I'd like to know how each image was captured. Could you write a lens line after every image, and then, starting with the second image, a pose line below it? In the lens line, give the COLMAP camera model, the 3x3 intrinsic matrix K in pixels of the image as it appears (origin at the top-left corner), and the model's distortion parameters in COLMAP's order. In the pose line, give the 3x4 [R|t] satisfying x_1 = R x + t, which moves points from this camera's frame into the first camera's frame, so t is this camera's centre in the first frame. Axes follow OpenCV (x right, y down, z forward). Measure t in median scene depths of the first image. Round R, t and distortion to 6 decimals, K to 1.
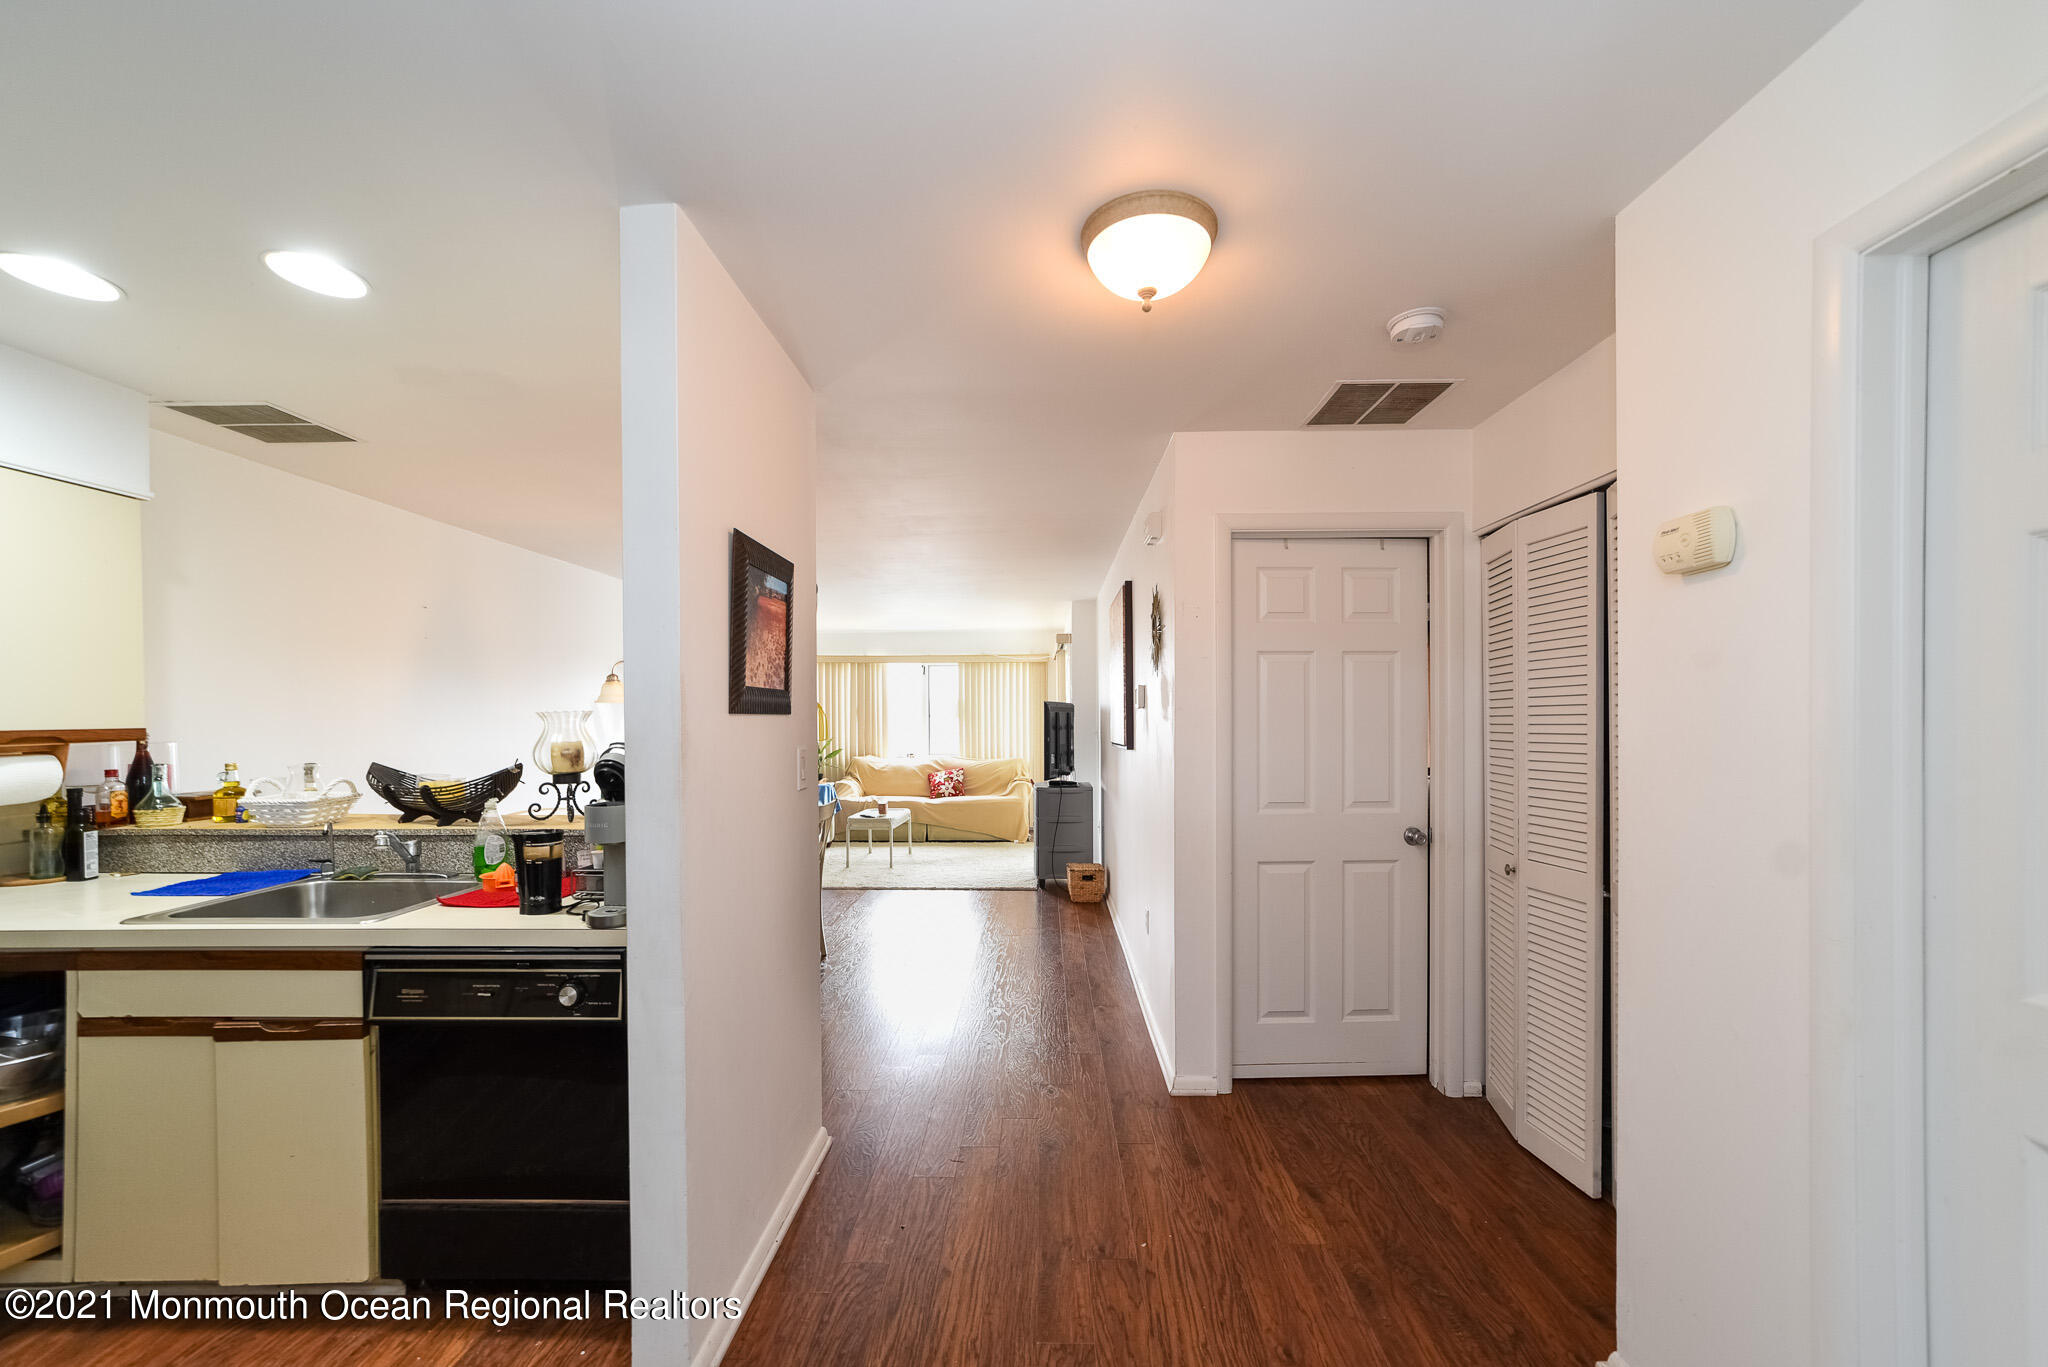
lens RADIAL K [[834.1, 0, 1035.2], [0, 834.1, 700.2], [0, 0, 1]] dist [-0.043167, 0.013740]
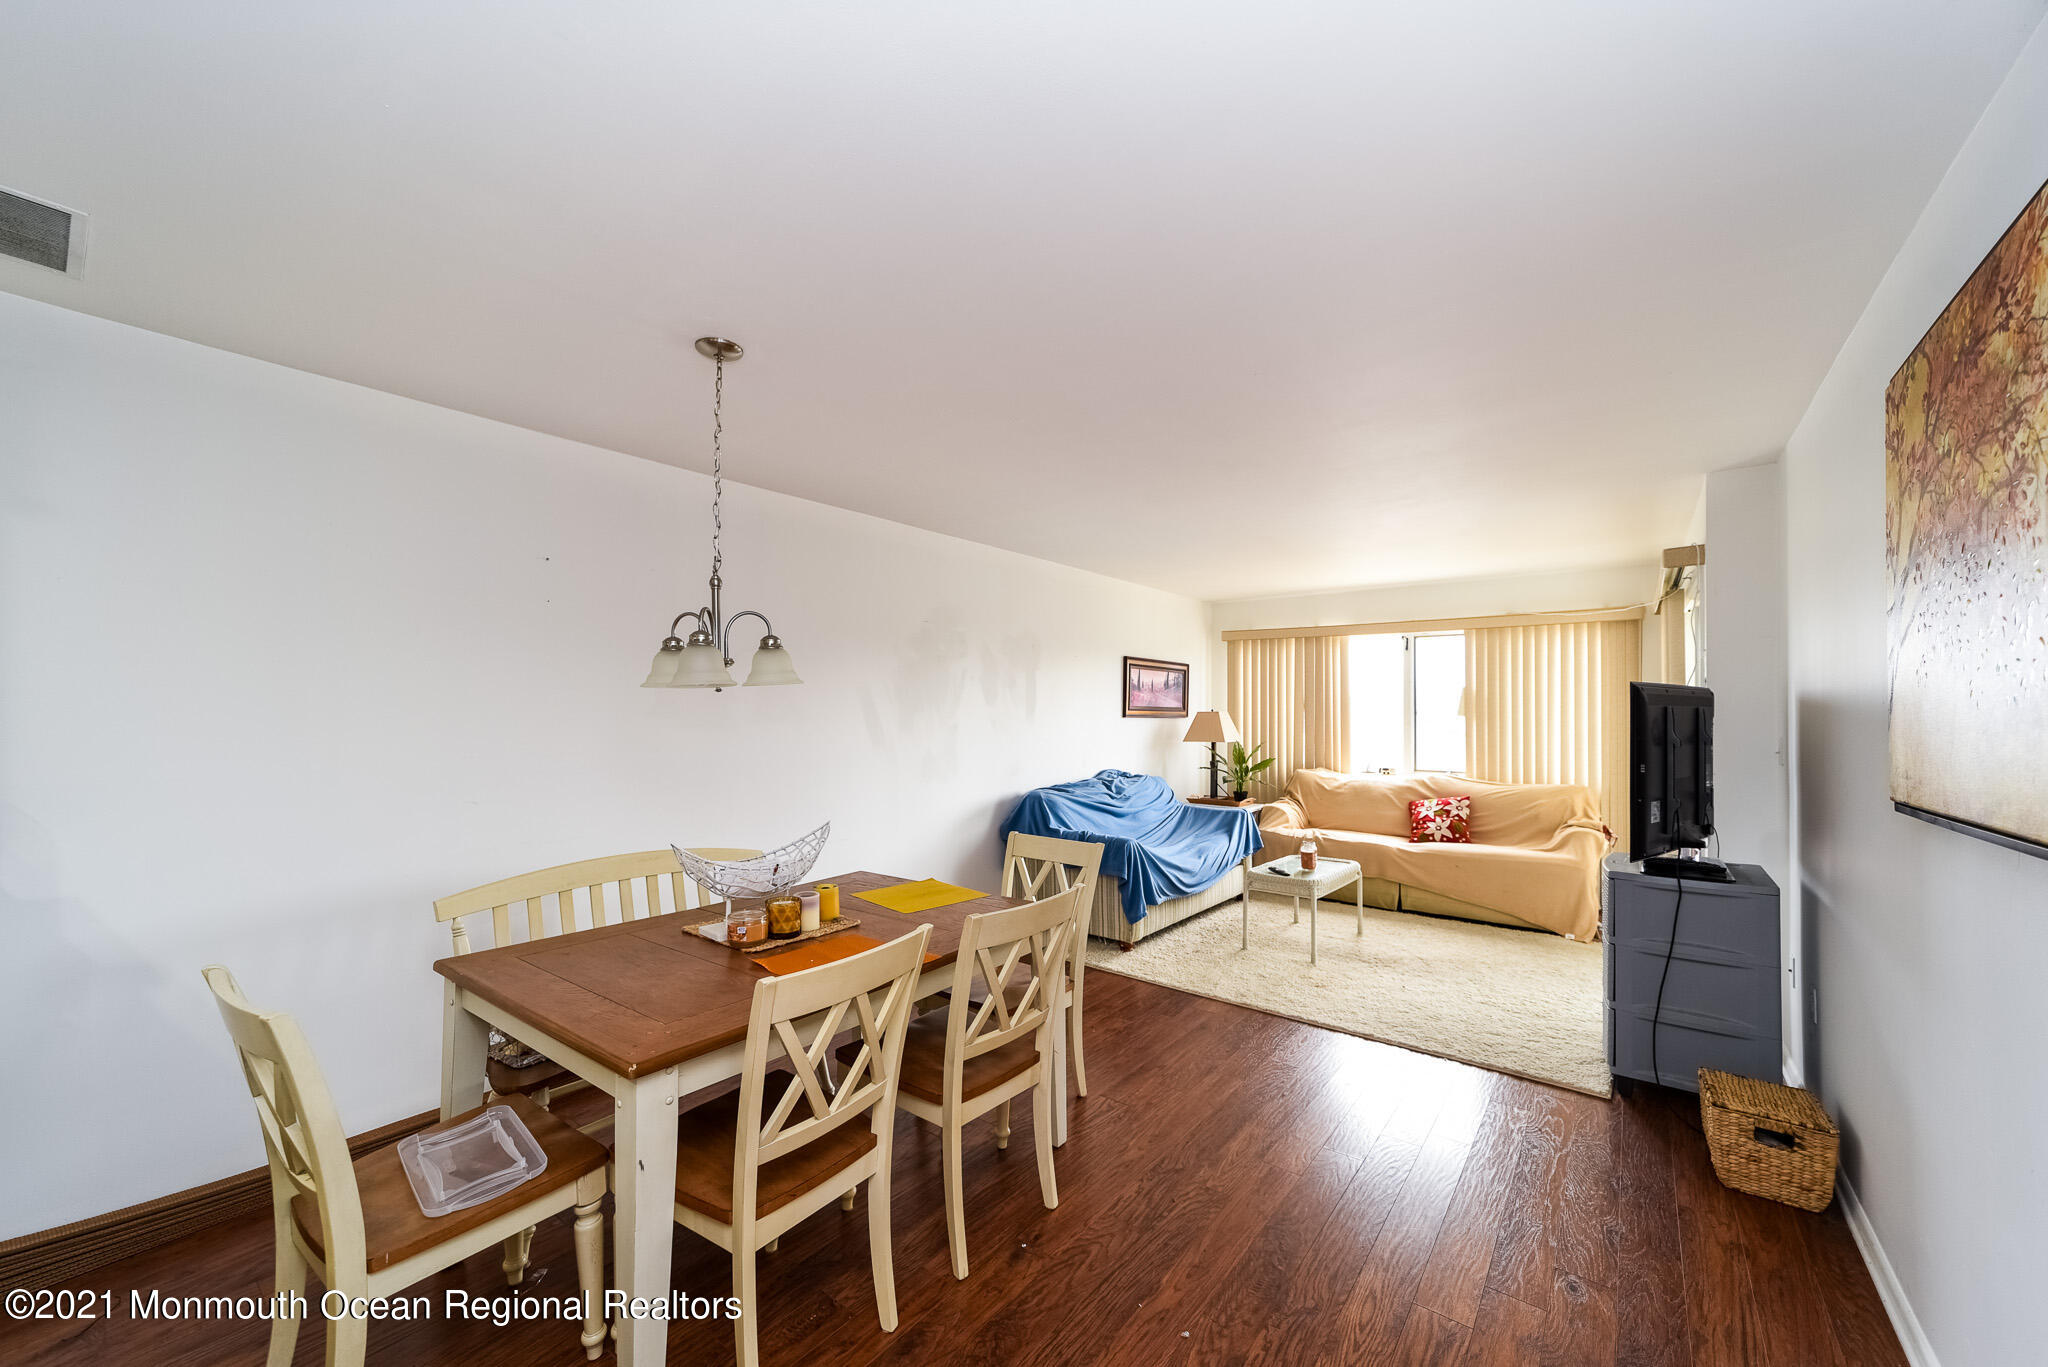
lens RADIAL K [[782.8, 0, 1029.9], [0, 782.8, 703.9], [0, 0, 1]] dist [-0.013129, 0.010898]
pose [[0.795271, 0.000746, -0.606254, 0.005992], [0.005643, 0.999947, 0.008632, 0.005374], [0.606228, -0.010286, 0.795224, 0.346339]]
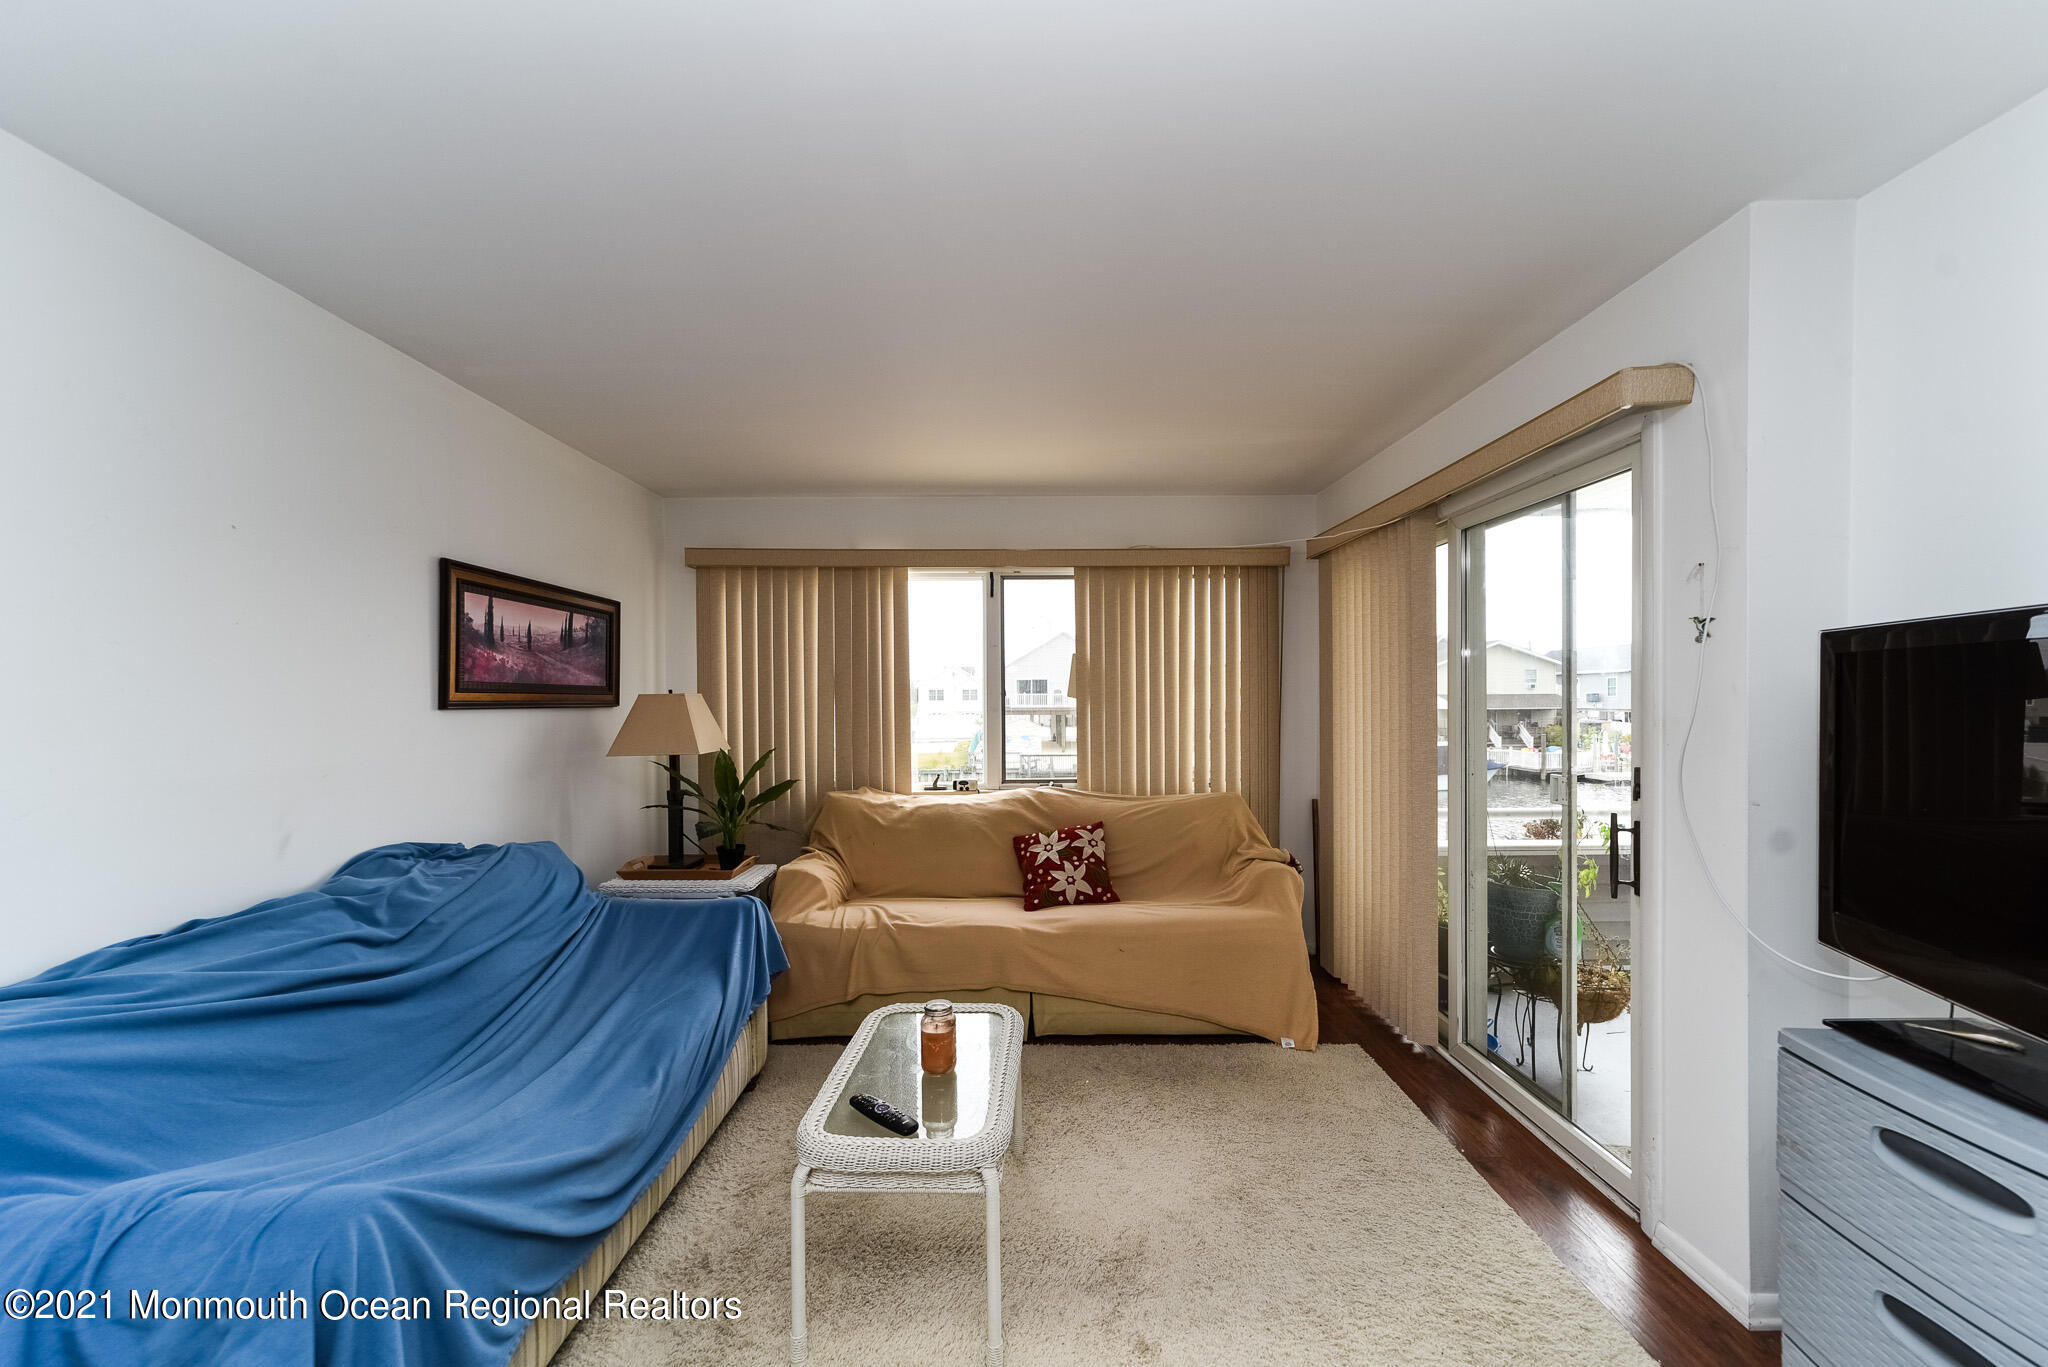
lens RADIAL K [[782.8, 0, 1029.9], [0, 782.8, 703.9], [0, 0, 1]] dist [-0.013129, 0.010898]
pose [[0.999654, -0.003570, 0.026045, -0.134345], [0.002886, 0.999650, 0.026280, 0.014556], [-0.026130, -0.026196, 0.999315, 0.642324]]
